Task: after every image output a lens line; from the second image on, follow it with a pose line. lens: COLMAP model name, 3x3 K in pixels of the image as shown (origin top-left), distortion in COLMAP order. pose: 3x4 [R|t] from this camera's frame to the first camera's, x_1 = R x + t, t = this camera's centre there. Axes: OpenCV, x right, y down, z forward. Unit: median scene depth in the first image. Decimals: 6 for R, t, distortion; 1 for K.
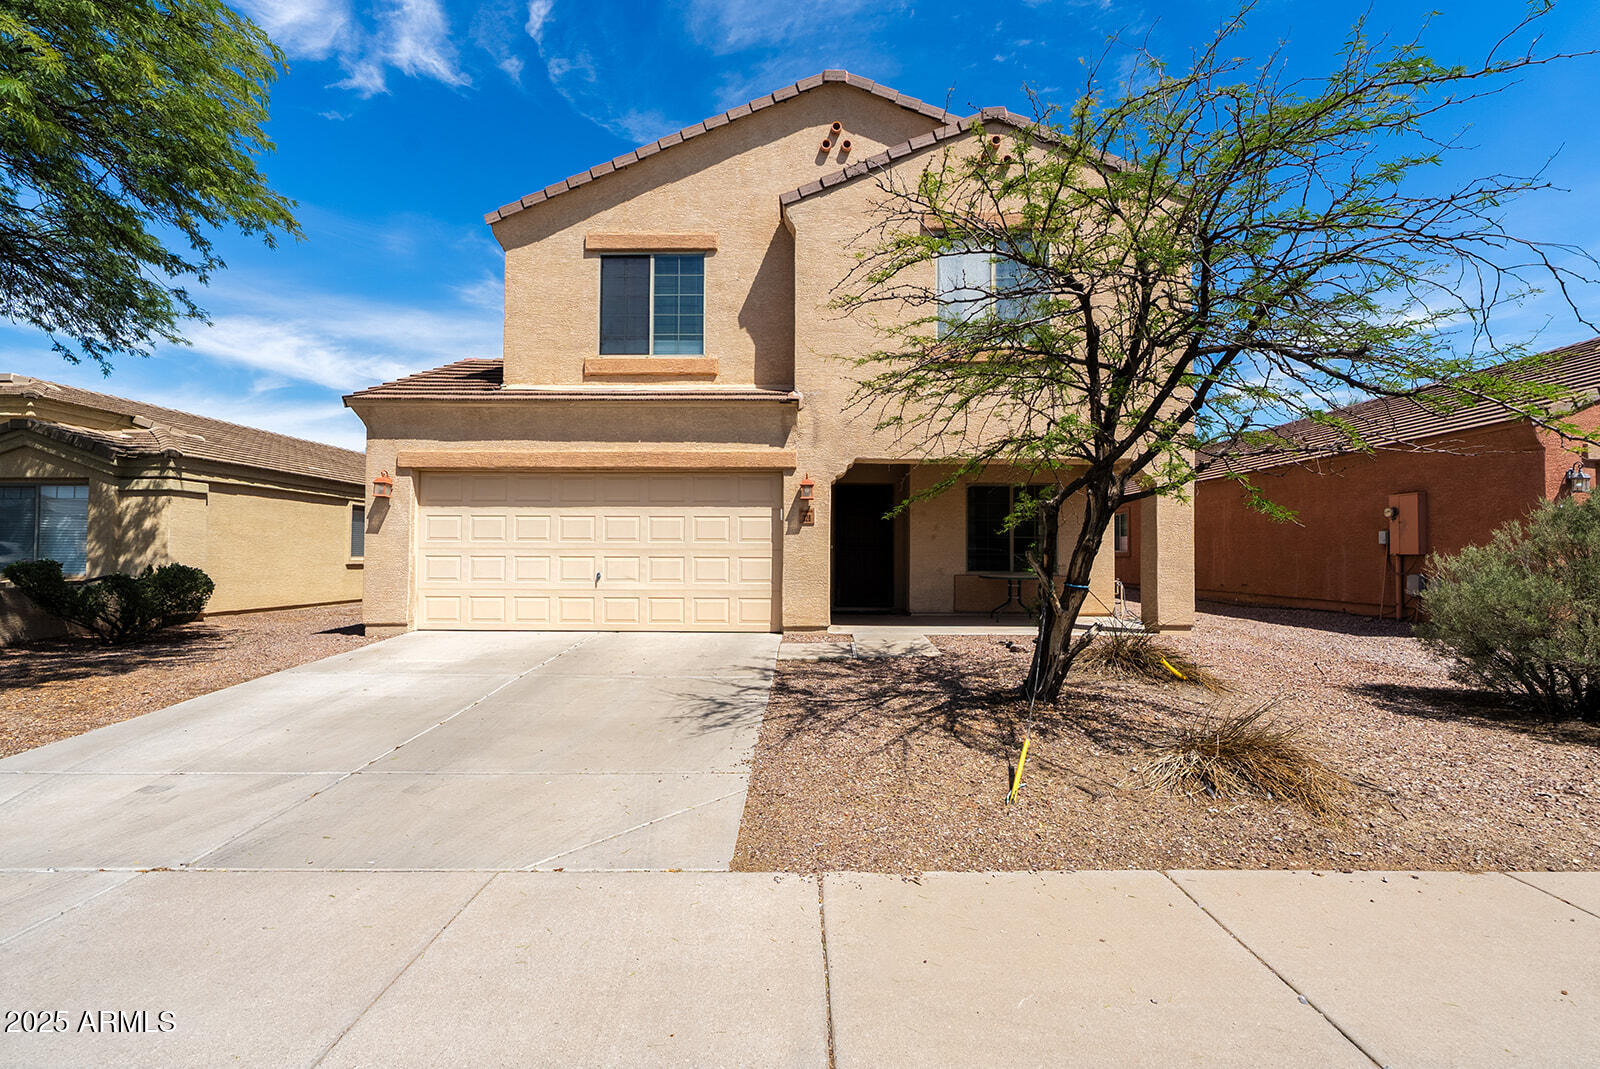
lens RADIAL K [[733.4, 0, 796.4], [0, 733.4, 535.8], [0, 0, 1]] dist [-0.002619, 0.001194]
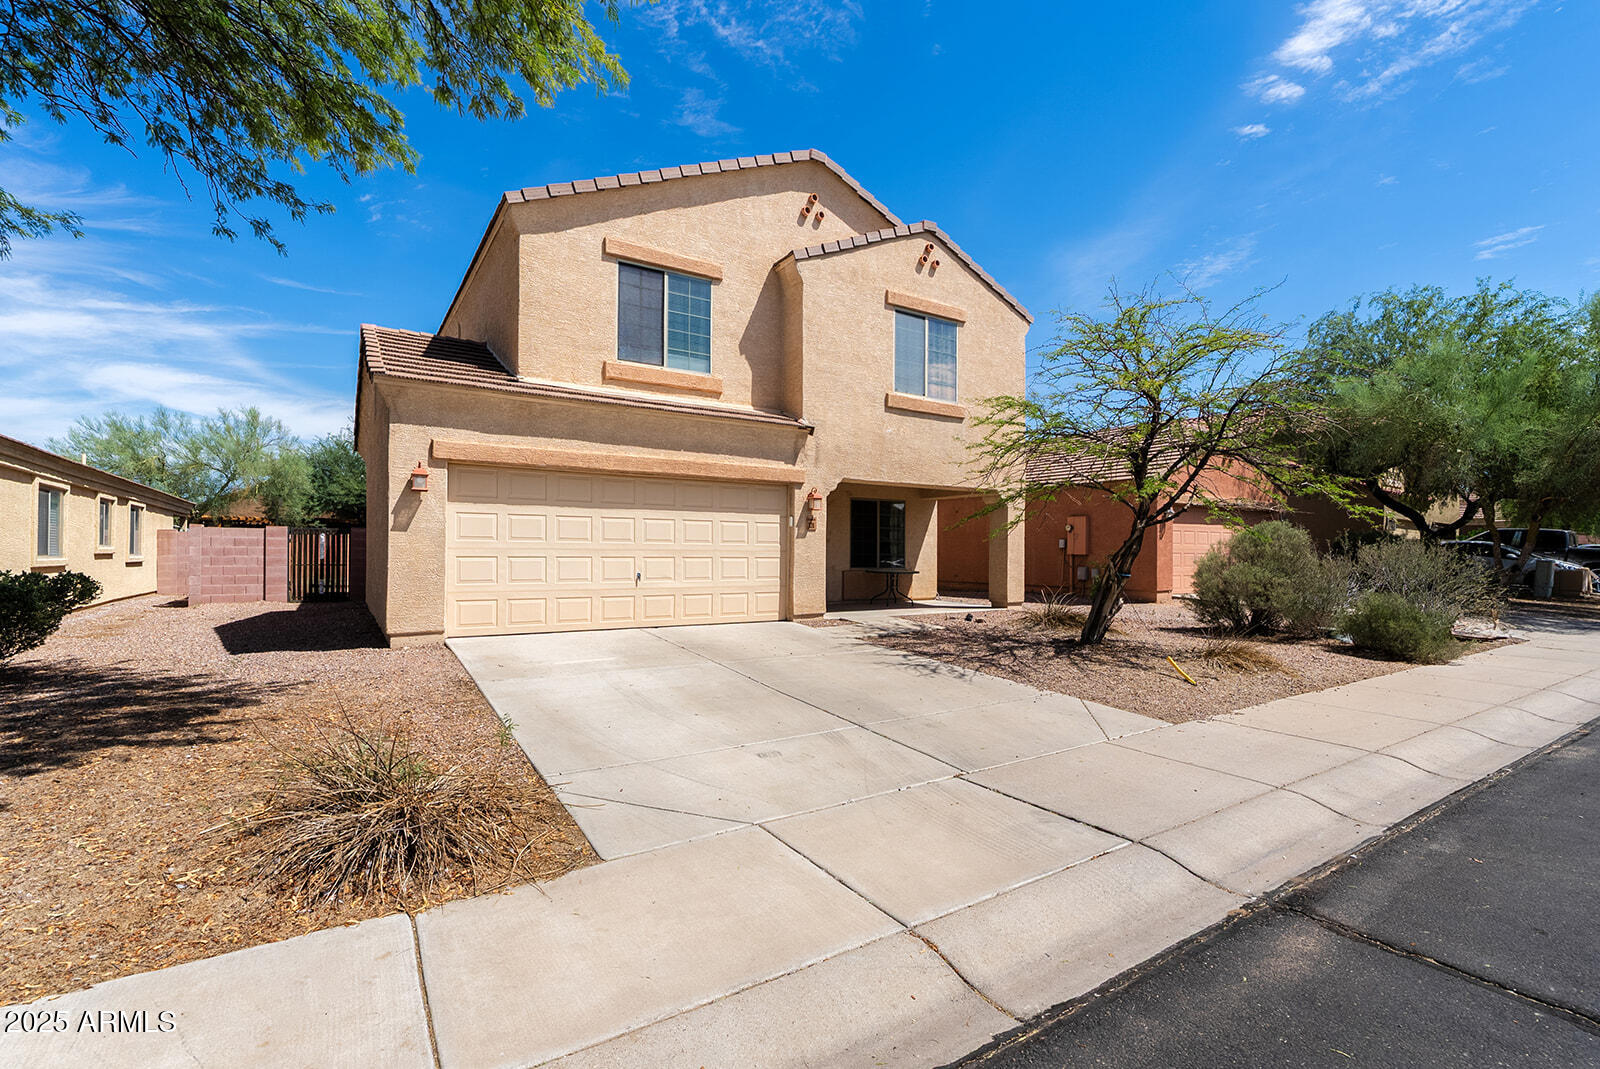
lens RADIAL K [[733.4, 0, 823.8], [0, 733.4, 551.9], [0, 0, 1]] dist [-0.002619, 0.001194]
pose [[0.824512, 0.001961, 0.565841, -0.629351], [-0.016099, 0.999670, 0.019994, -0.003908], [-0.565615, -0.025594, 0.824272, -0.011756]]
